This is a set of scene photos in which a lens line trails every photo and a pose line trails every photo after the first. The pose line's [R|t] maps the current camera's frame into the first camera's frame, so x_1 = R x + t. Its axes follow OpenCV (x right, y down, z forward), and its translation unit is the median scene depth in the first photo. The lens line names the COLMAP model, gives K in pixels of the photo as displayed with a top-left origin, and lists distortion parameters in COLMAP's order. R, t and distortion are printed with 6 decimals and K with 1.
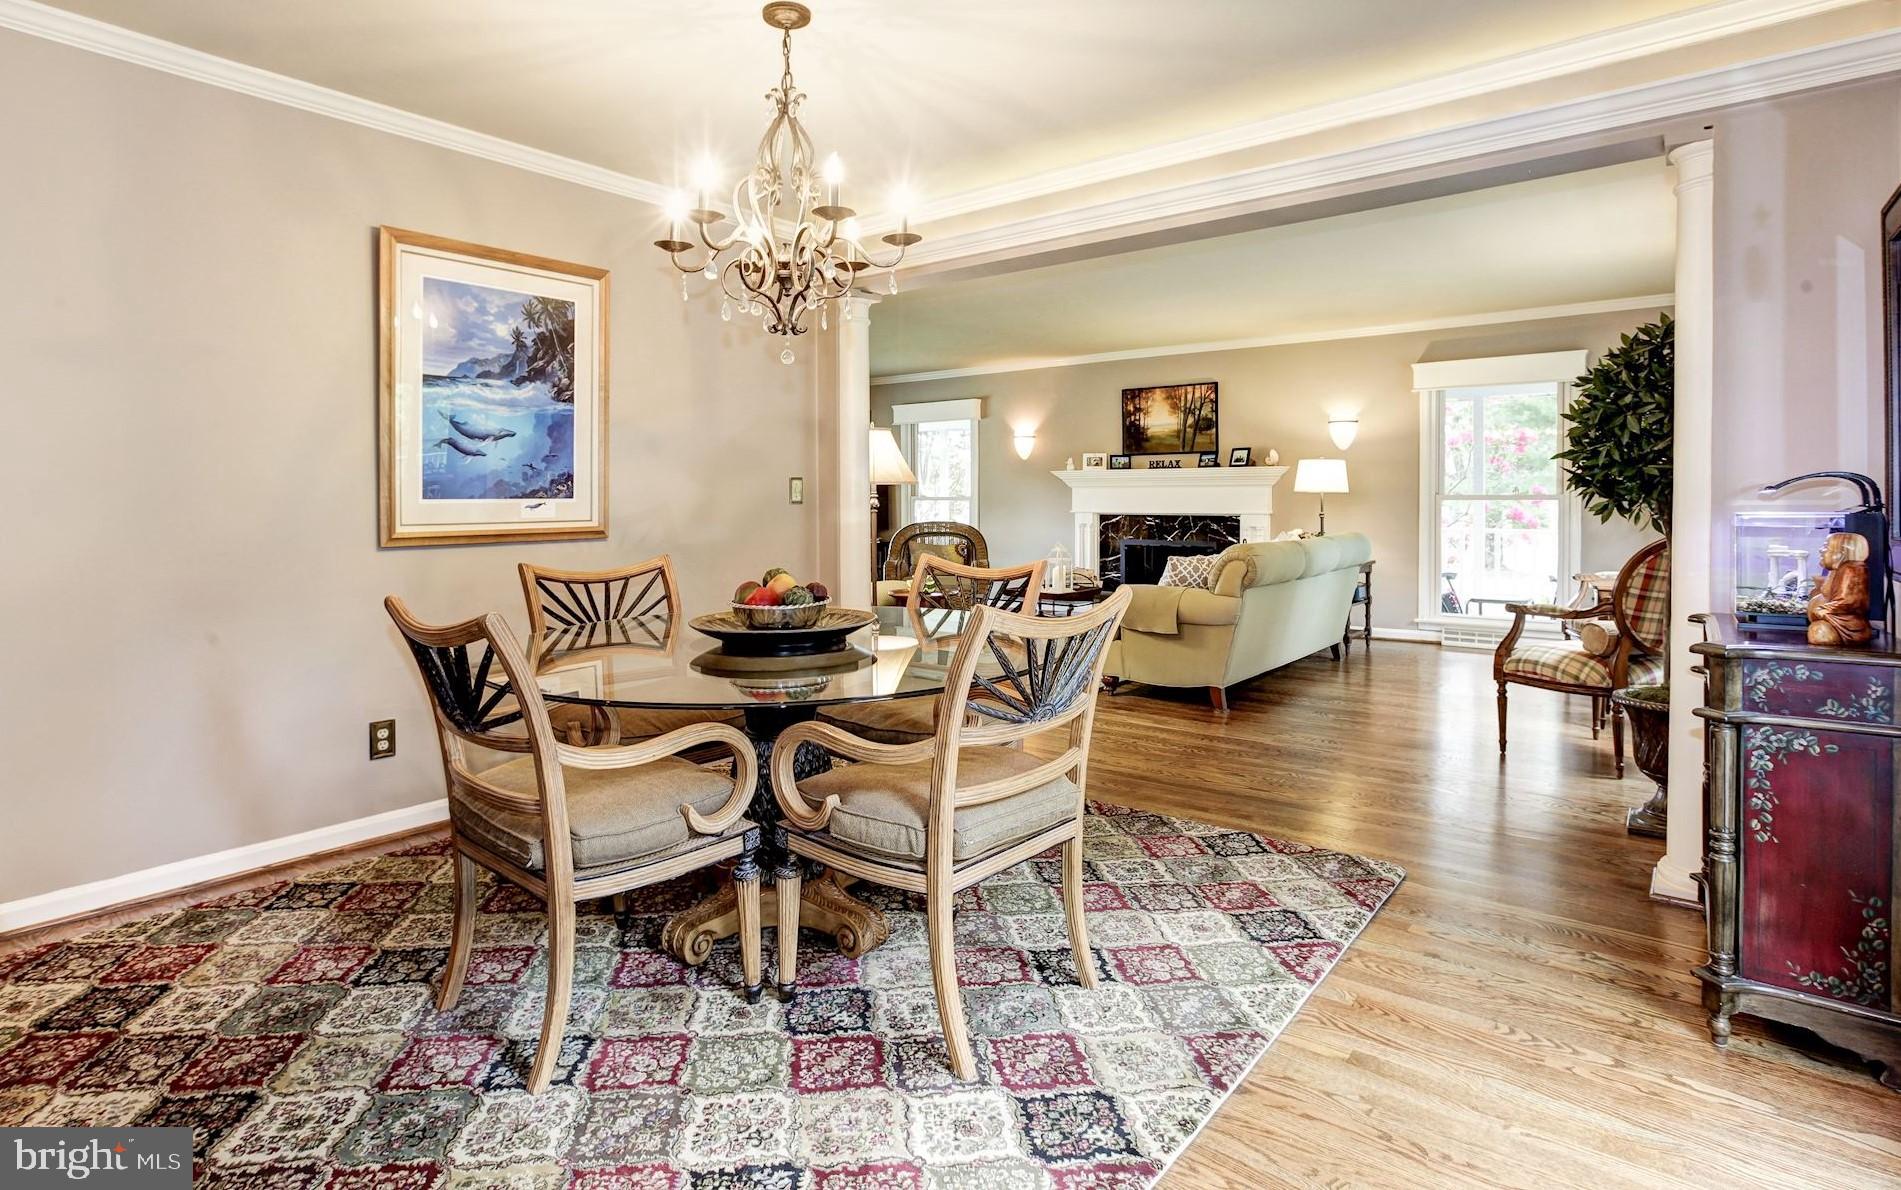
lens RADIAL K [[941.2, 0, 956.3], [0, 941.2, 509.9], [0, 0, 1]] dist [-0.000773, 0.000530]
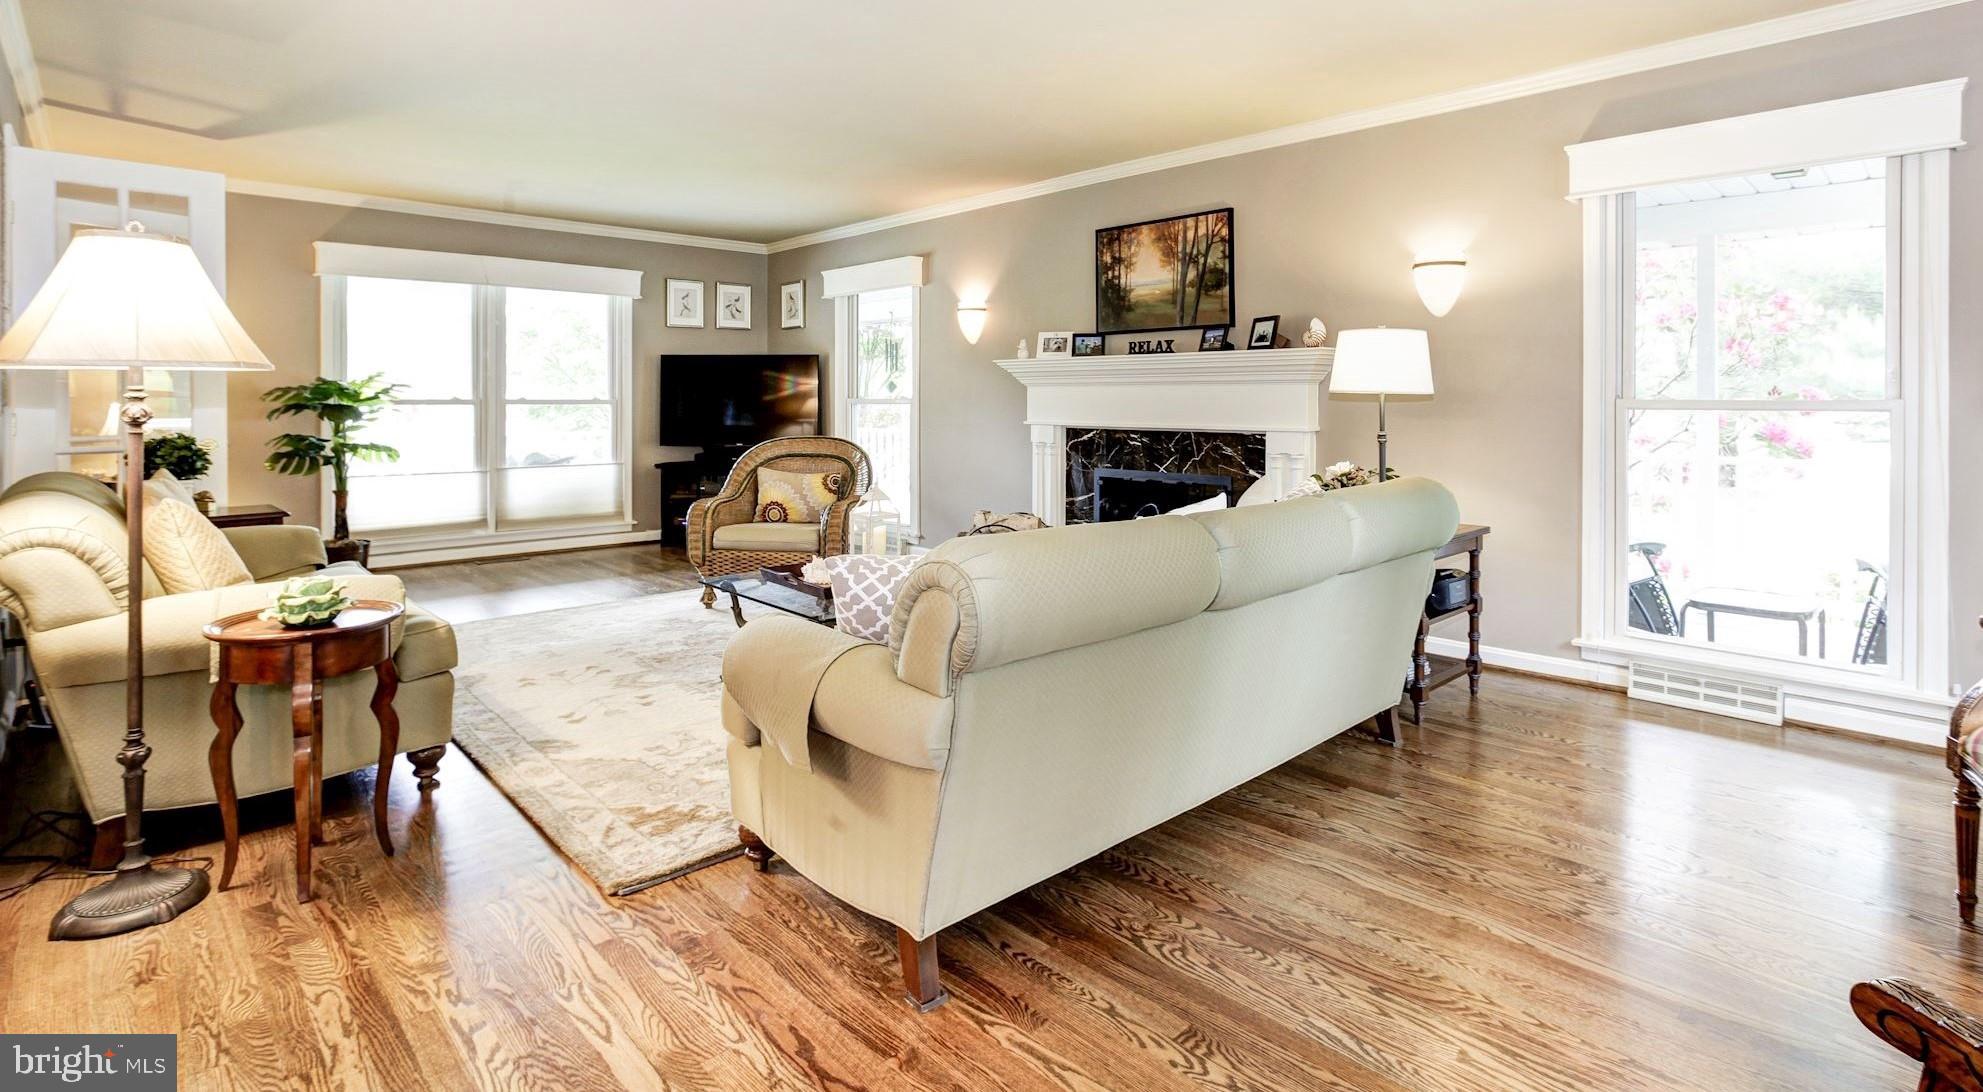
lens RADIAL K [[947.1, 0, 1028.1], [0, 947.1, 397.3], [0, 0, 1]] dist [-0.000930, 0.000140]
pose [[0.993164, 0.004689, -0.116636, 0.214102], [-0.006737, 0.999830, -0.017172, -0.004892], [0.116536, 0.017840, 0.993026, 0.383137]]
